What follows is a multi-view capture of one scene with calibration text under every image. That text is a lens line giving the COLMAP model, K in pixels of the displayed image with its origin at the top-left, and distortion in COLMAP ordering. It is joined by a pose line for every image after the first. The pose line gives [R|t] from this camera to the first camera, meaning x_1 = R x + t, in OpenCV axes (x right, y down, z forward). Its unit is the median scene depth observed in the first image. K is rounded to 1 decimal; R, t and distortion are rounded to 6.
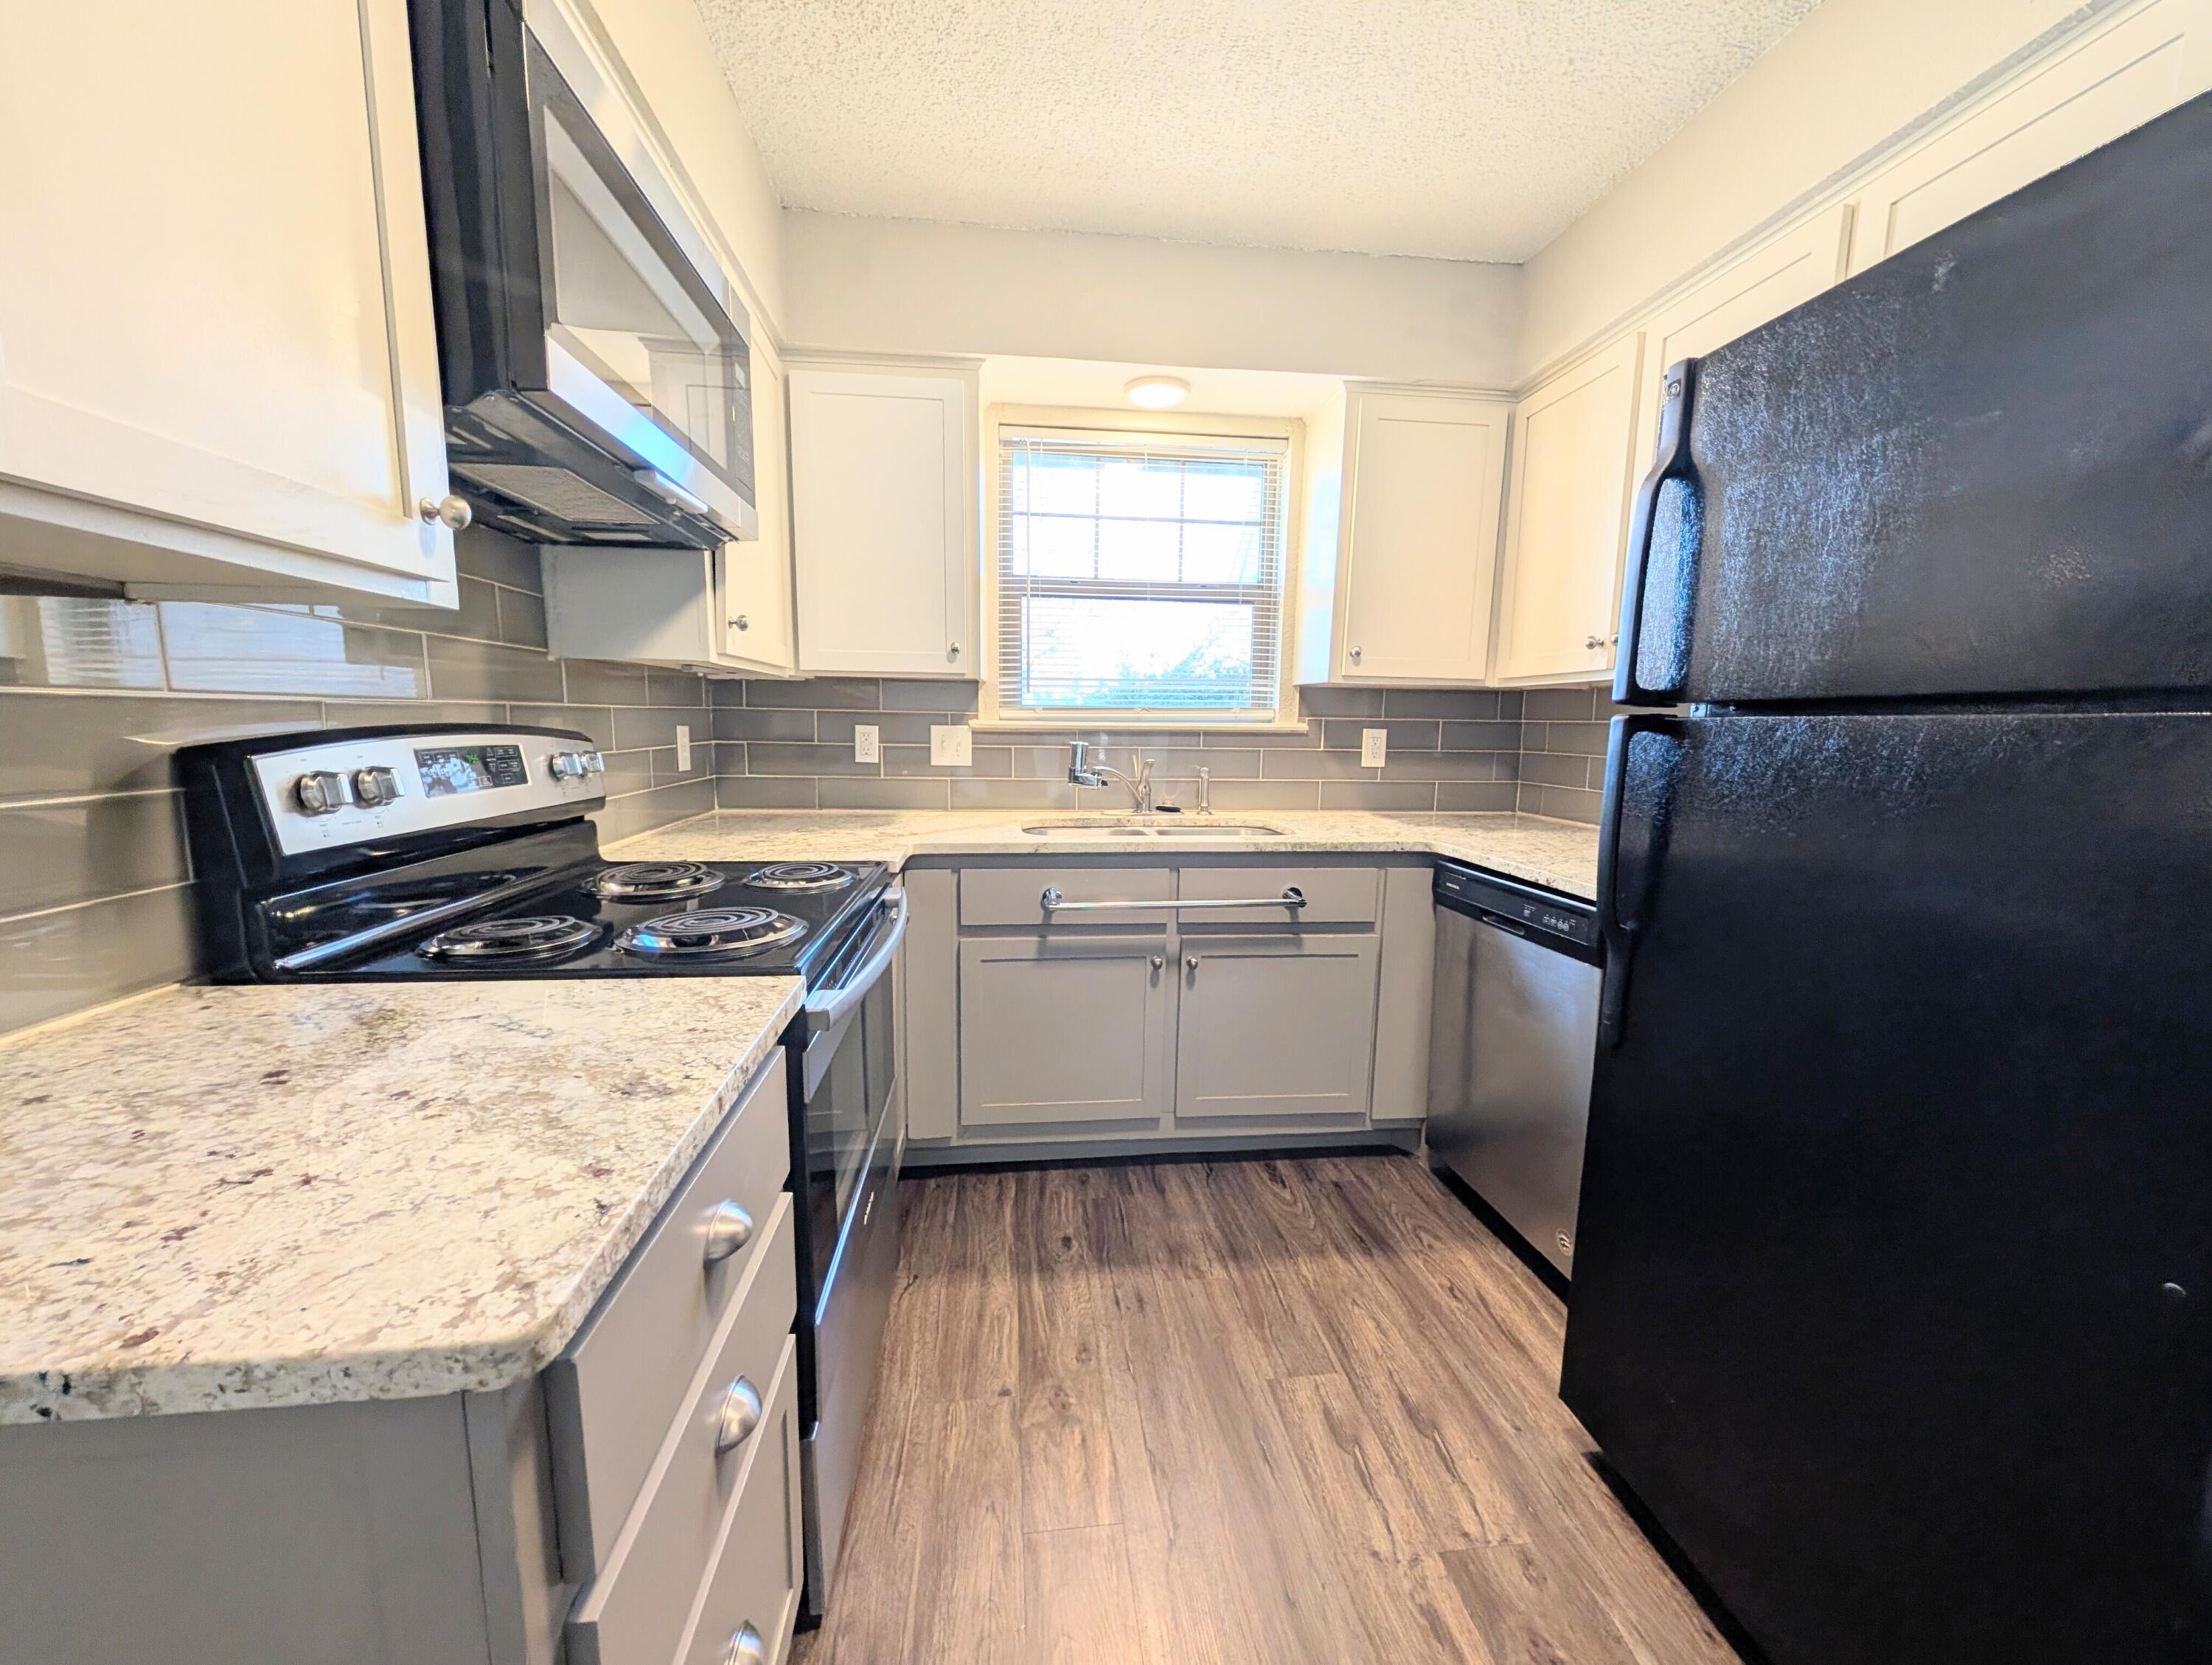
lens RADIAL K [[844.6, 0, 1102.4], [0, 844.6, 834.6], [0, 0, 1]] dist [-0.002663, 0.000137]
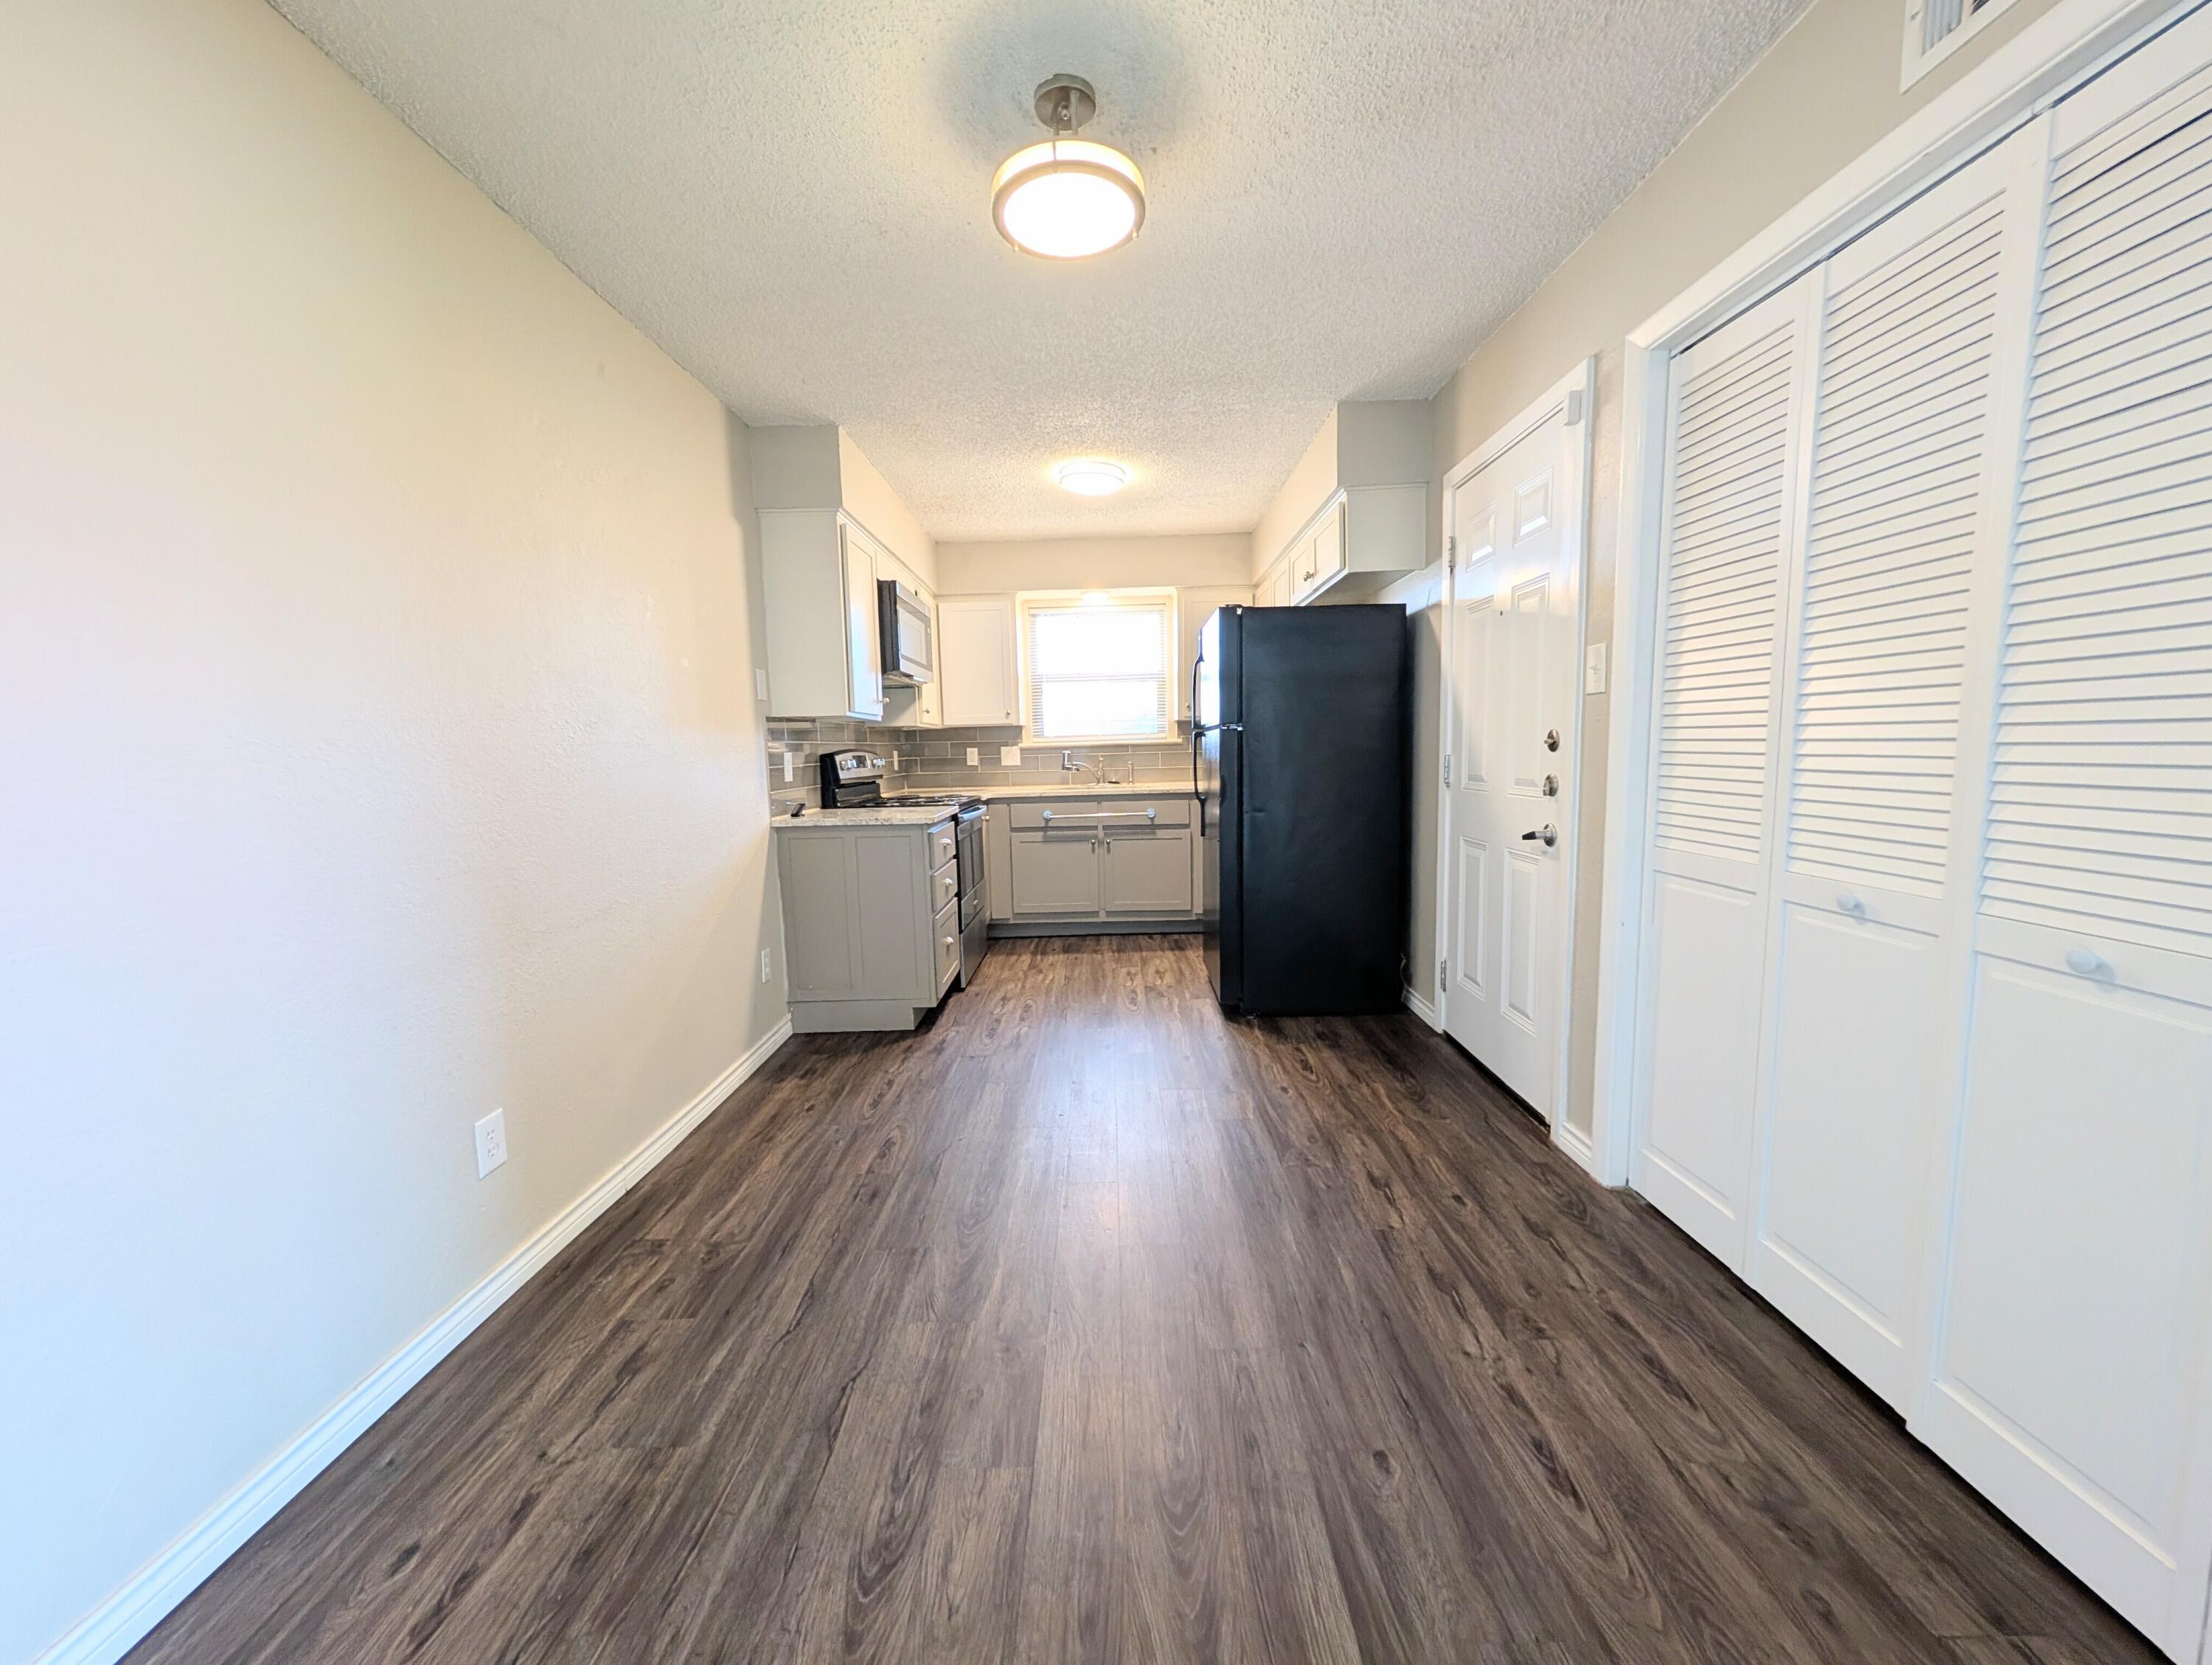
lens RADIAL K [[844.6, 0, 1104.9], [0, 844.6, 835.0], [0, 0, 1]] dist [-0.002663, 0.000137]
pose [[0.992766, -0.027863, -0.116789, 0.365387], [0.024063, 0.999138, -0.033826, 0.207424], [0.117631, 0.030771, 0.992581, -1.314989]]
